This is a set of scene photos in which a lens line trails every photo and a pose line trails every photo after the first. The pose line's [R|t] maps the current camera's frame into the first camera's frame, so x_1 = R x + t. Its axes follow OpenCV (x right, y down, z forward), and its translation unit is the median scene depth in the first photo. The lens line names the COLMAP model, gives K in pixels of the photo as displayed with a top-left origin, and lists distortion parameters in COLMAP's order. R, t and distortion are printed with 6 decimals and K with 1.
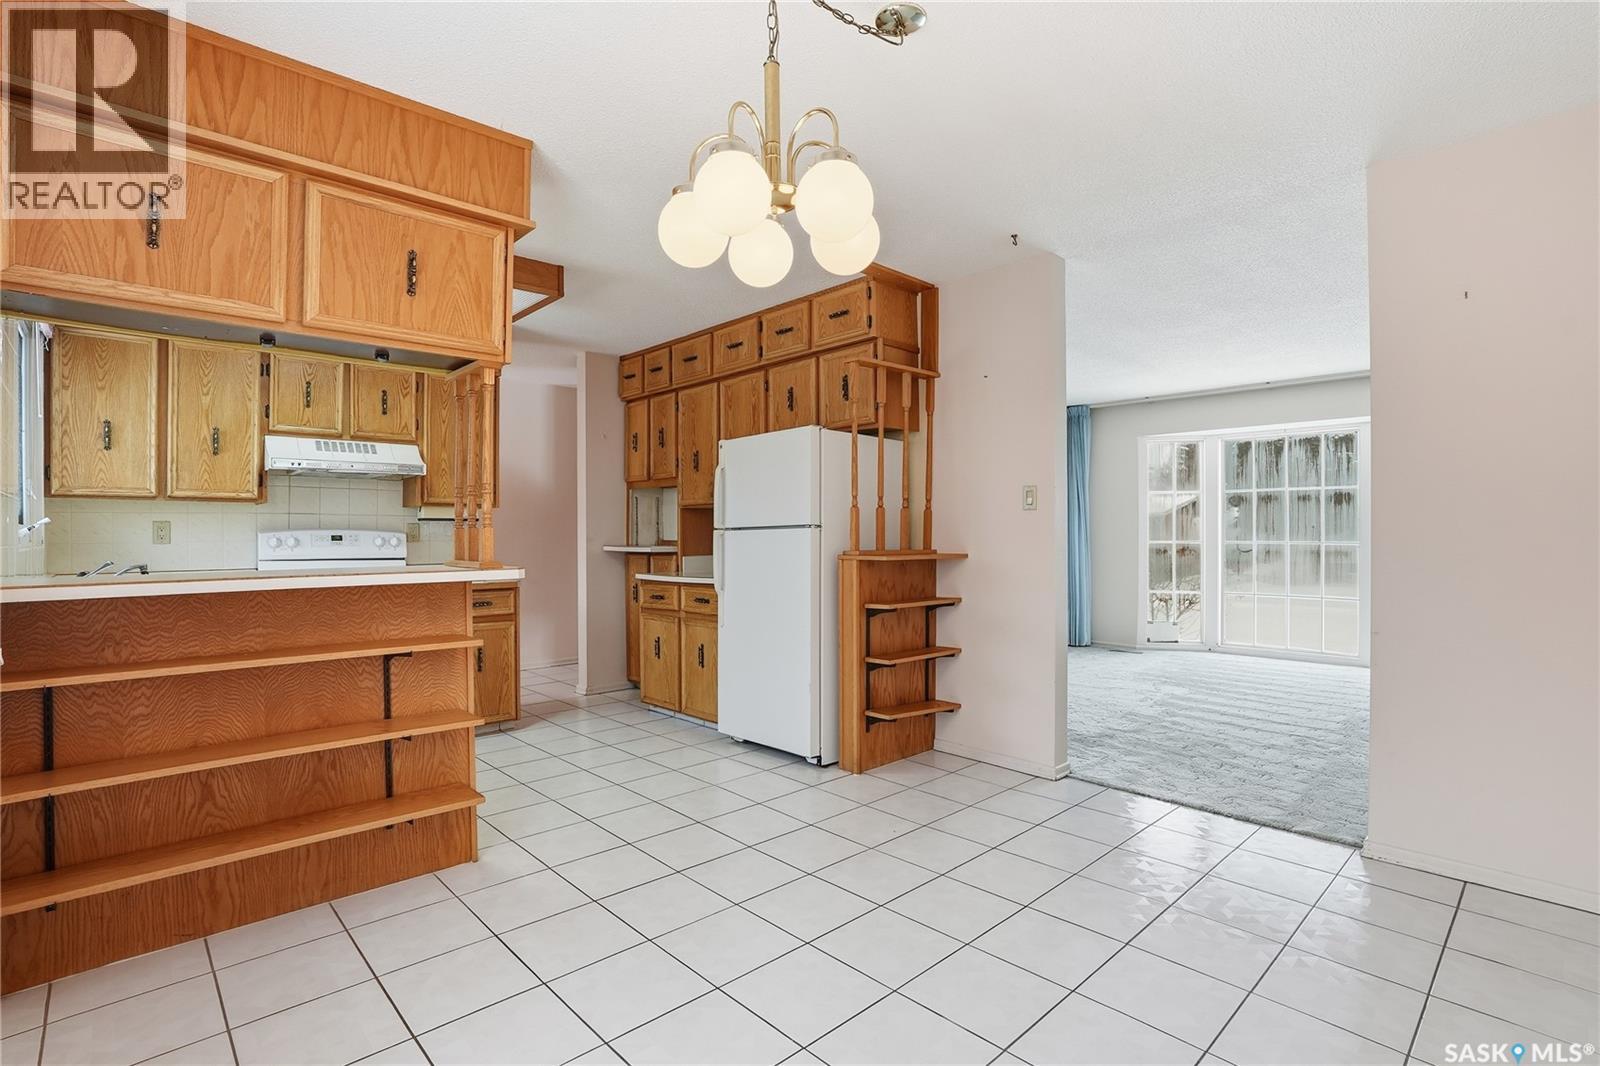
lens RADIAL K [[766.8, 0, 800.0], [0, 766.8, 533.0], [0, 0, 1]] dist [-0.081375, 0.030827]
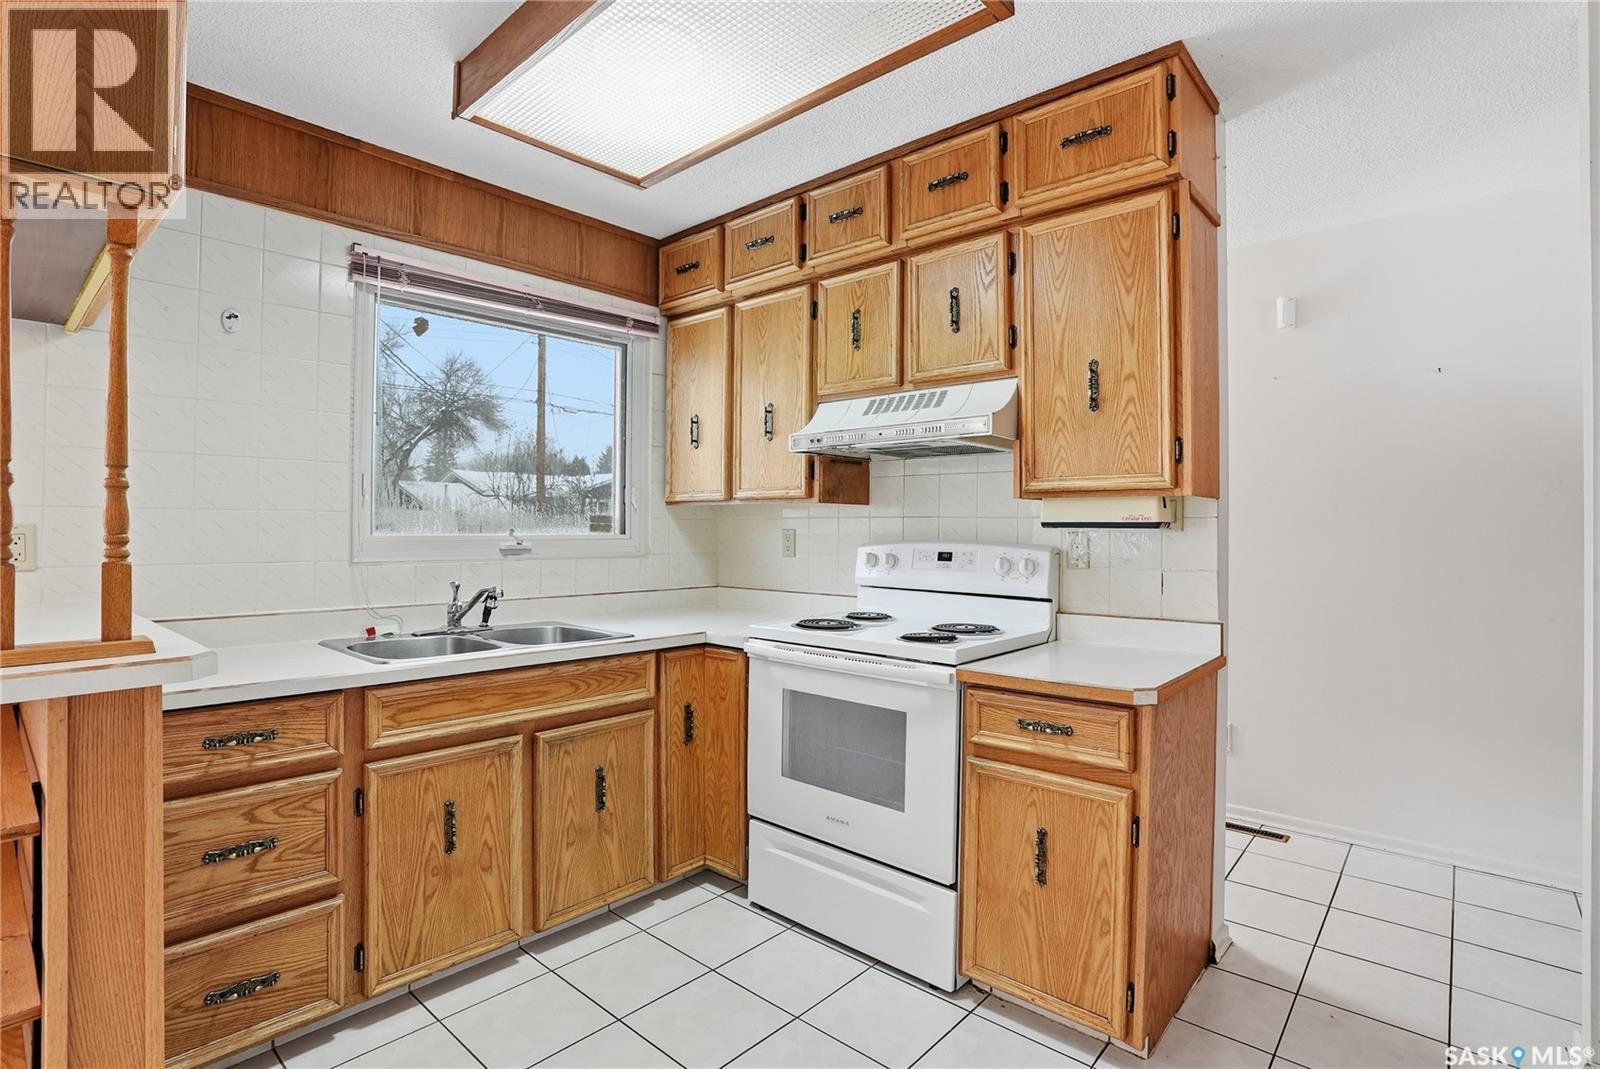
lens RADIAL K [[773.6, 0, 796.7], [0, 773.6, 523.0], [0, 0, 1]] dist [-0.079870, 0.031334]
pose [[0.089809, -0.002651, -0.995956, -0.013411], [-0.003281, 0.999990, -0.002957, -0.020218], [0.995954, 0.003533, 0.089799, 0.936973]]
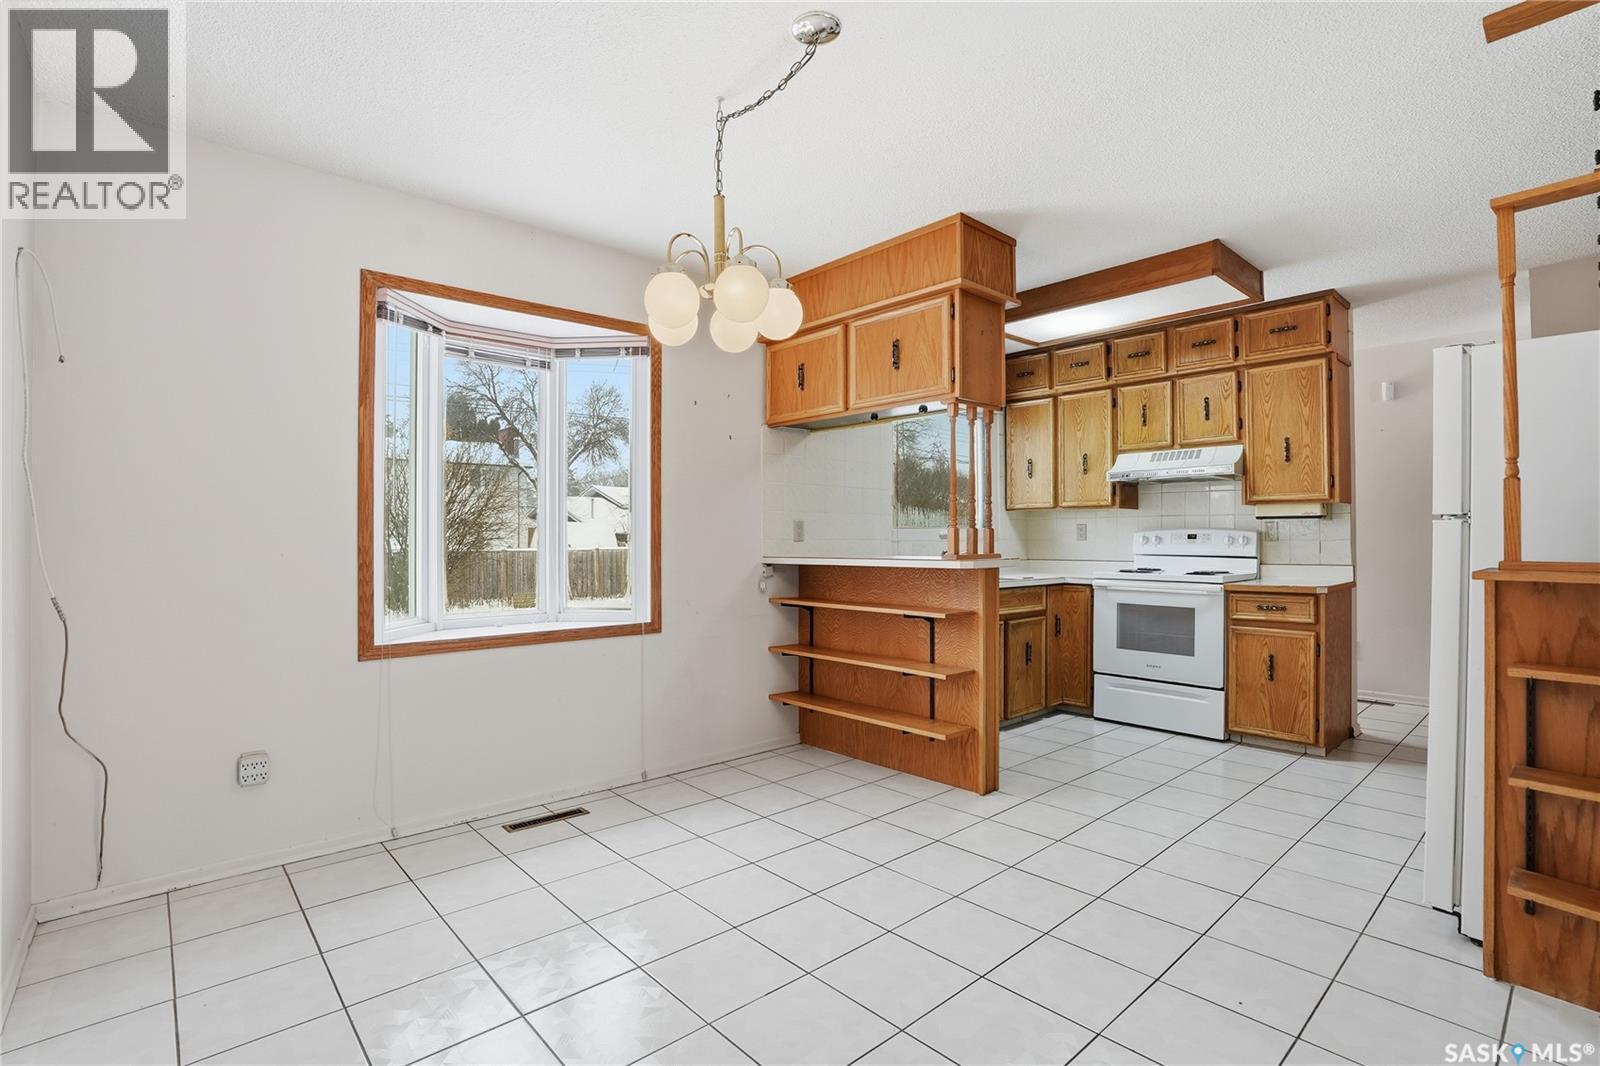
lens RADIAL K [[752.9, 0, 793.2], [0, 752.9, 527.9], [0, 0, 1]] dist [-0.077519, 0.027538]
pose [[-0.030596, -0.008999, -0.999491, 0.564241], [0.003260, 0.999953, -0.009103, 0.002423], [0.999527, -0.003537, -0.030565, 0.498827]]
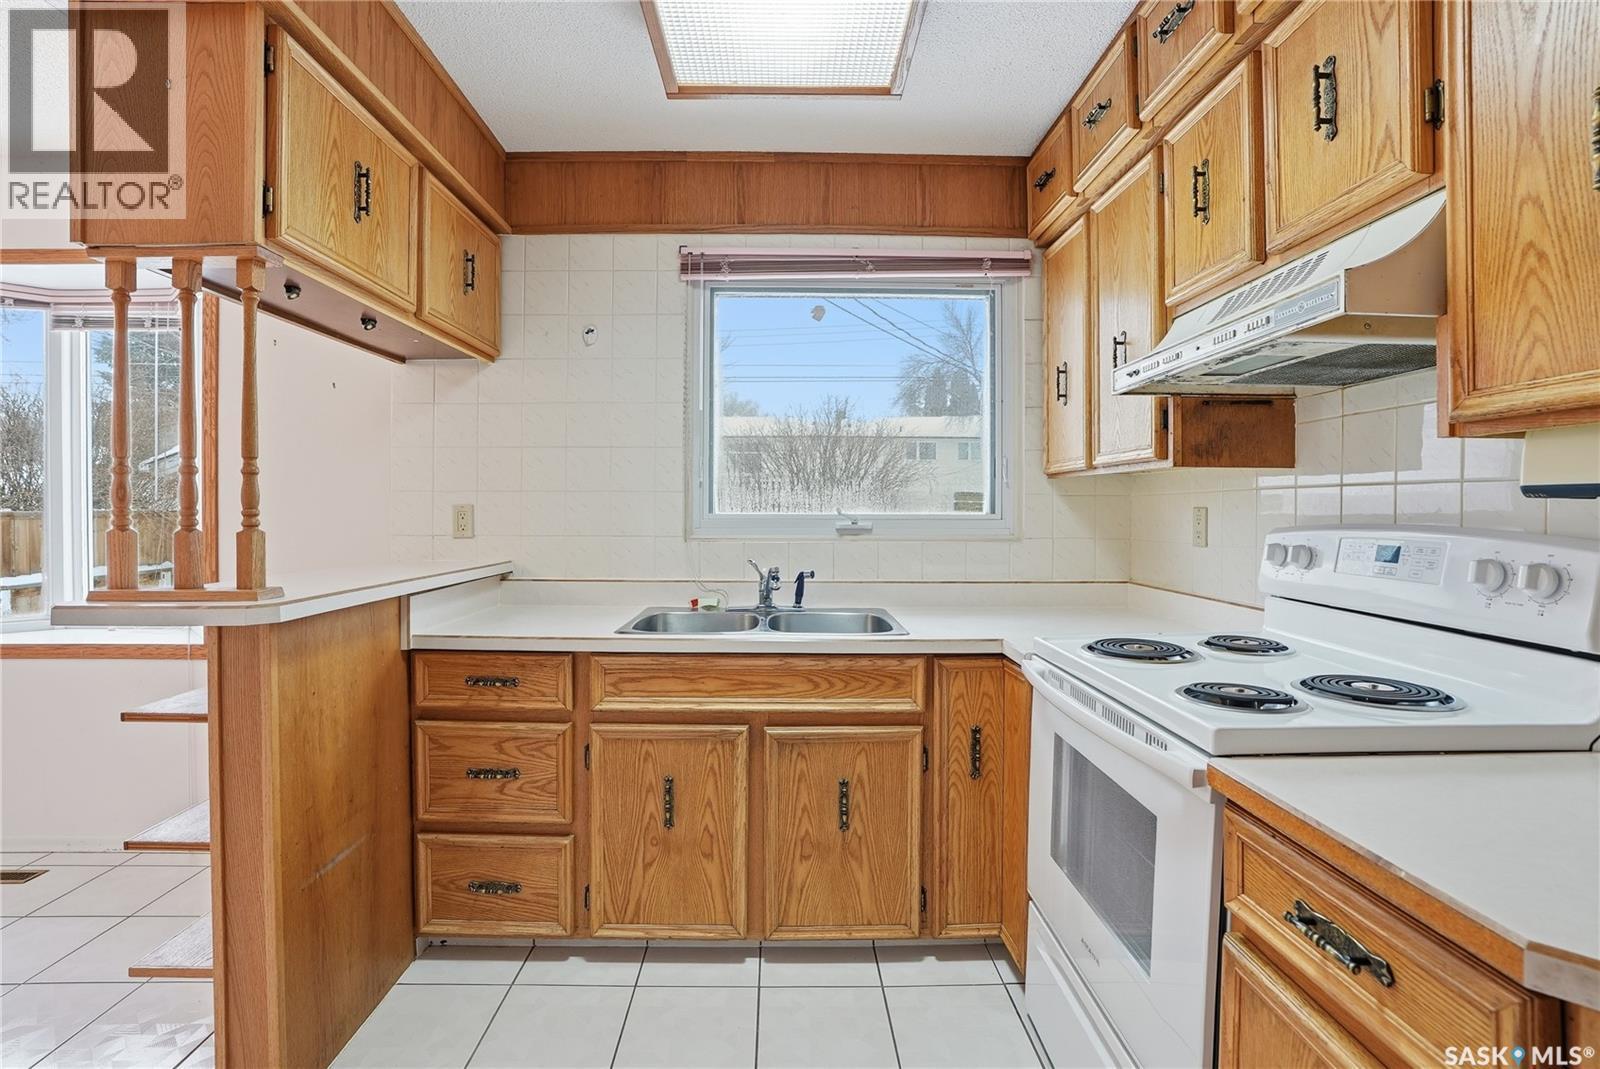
lens RADIAL K [[759.5, 0, 795.1], [0, 759.5, 511.9], [0, 0, 1]] dist [-0.076730, 0.029369]
pose [[-0.667485, 0.005129, -0.744606, -0.225907], [0.001547, 0.999984, 0.005501, -0.015709], [0.744622, 0.002520, -0.667482, 1.159359]]
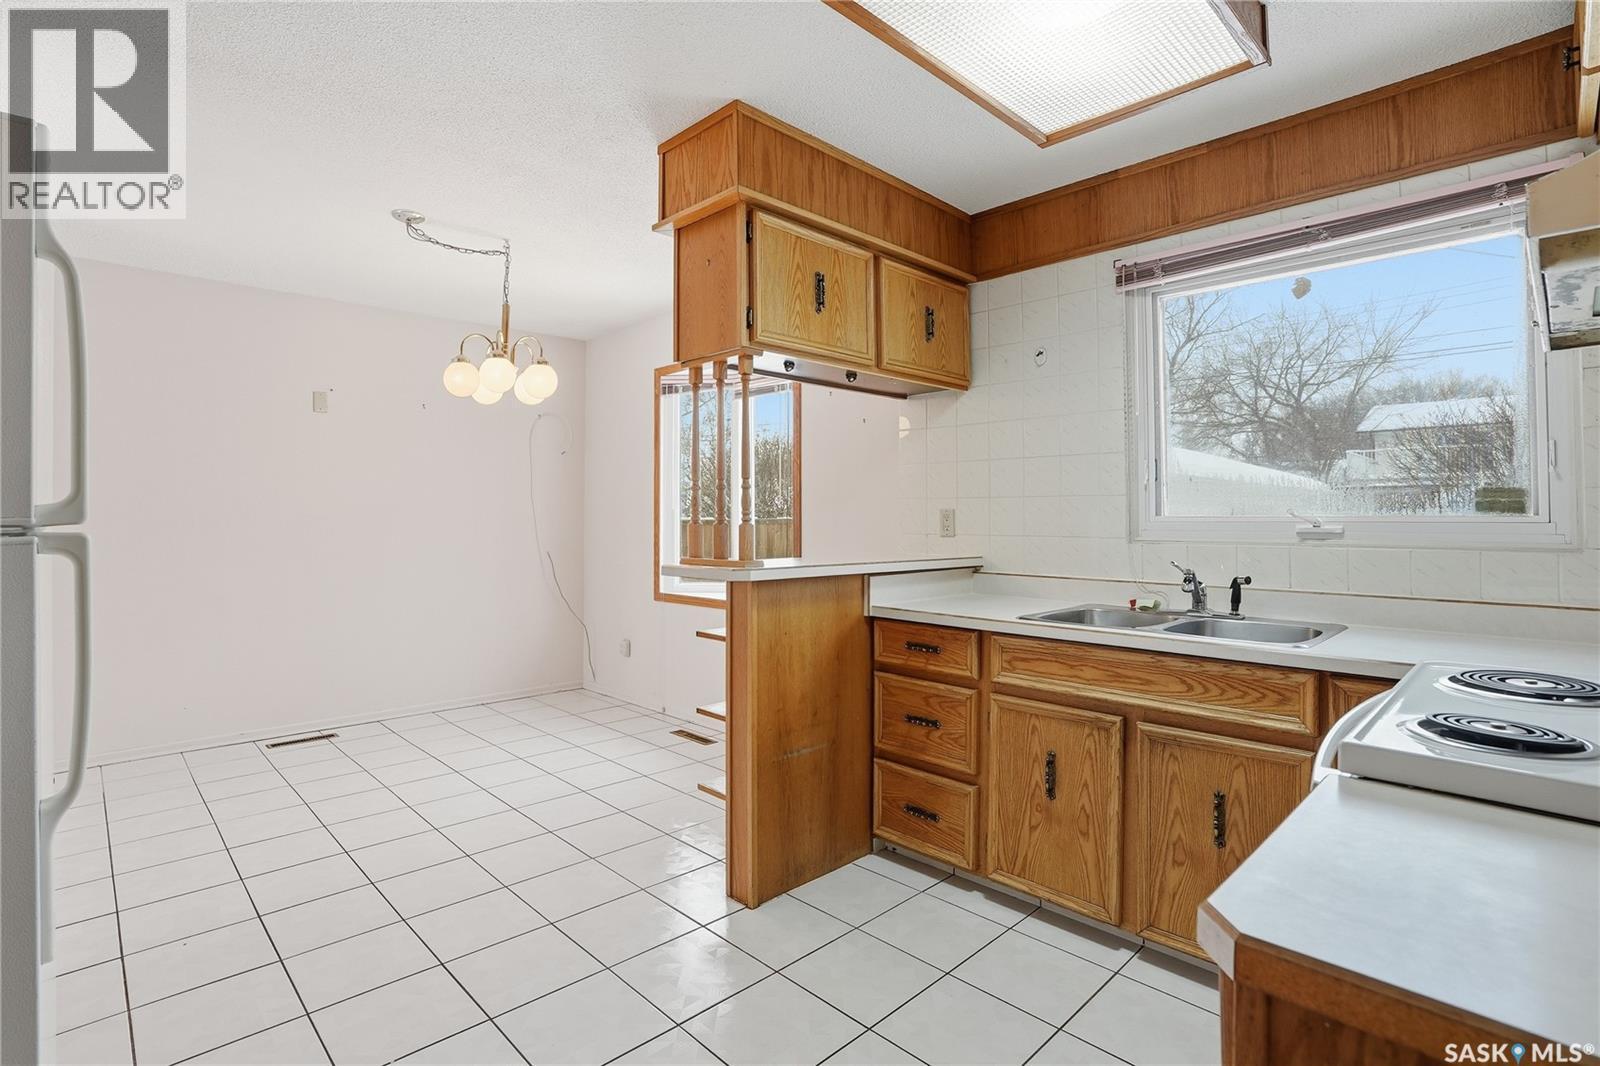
lens RADIAL K [[774.0, 0, 796.6], [0, 774.0, 492.9], [0, 0, 1]] dist [-0.078692, 0.031686]
pose [[-0.999782, 0.000598, -0.020863, -0.347115], [0.001325, 0.999393, -0.034811, -0.007714], [0.020829, -0.034831, -0.999176, 1.334117]]
